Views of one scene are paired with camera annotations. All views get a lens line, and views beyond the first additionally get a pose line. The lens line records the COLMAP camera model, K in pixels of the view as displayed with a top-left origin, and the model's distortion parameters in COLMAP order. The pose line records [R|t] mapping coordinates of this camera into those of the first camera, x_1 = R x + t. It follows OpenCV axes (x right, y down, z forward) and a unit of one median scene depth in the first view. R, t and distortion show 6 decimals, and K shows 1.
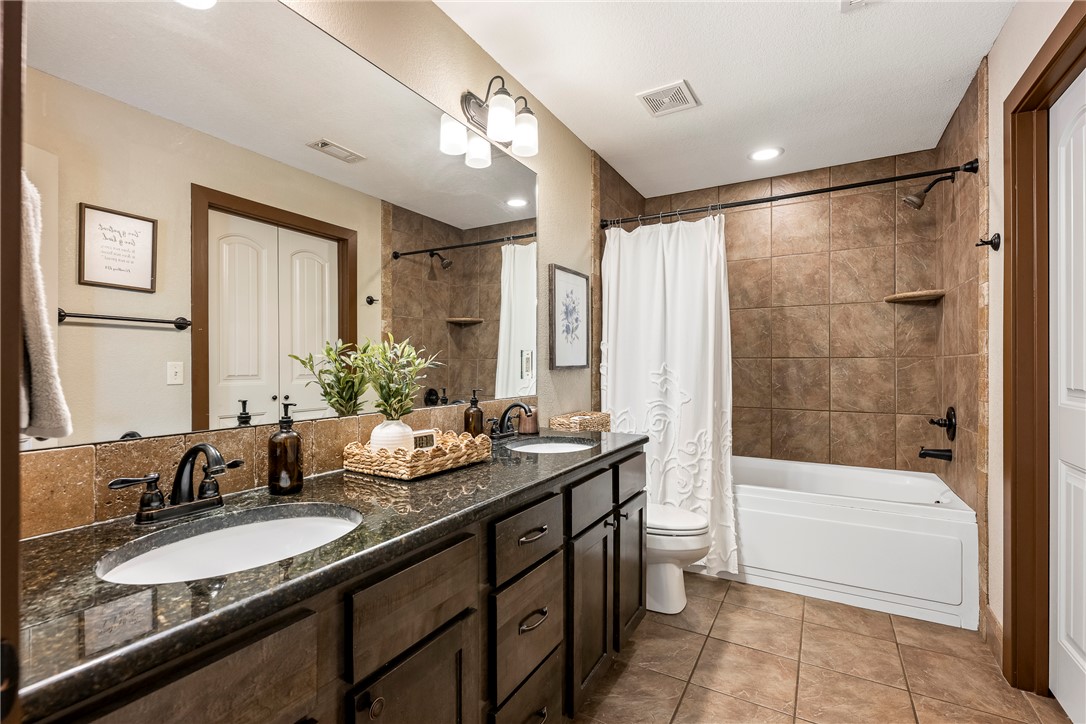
lens RADIAL K [[465.0, 0, 541.2], [0, 465.0, 360.2], [0, 0, 1]] dist [0.013630, 0.000094]
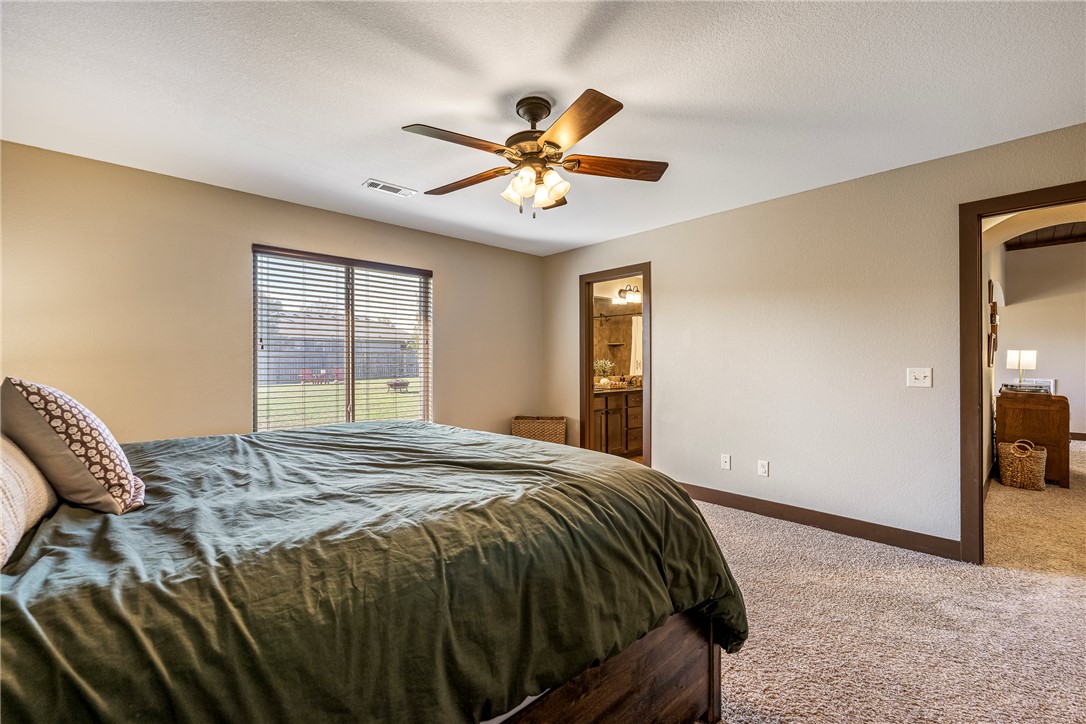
lens RADIAL K [[449.5, 0, 543.0], [0, 449.5, 362.0], [0, 0, 1]] dist [-0.000029, -0.000006]
pose [[0.955275, -0.000005, -0.295718, 0.225779], [0.003098, 0.999945, 0.009991, -0.039184], [0.295702, -0.010460, 0.955223, -1.898445]]
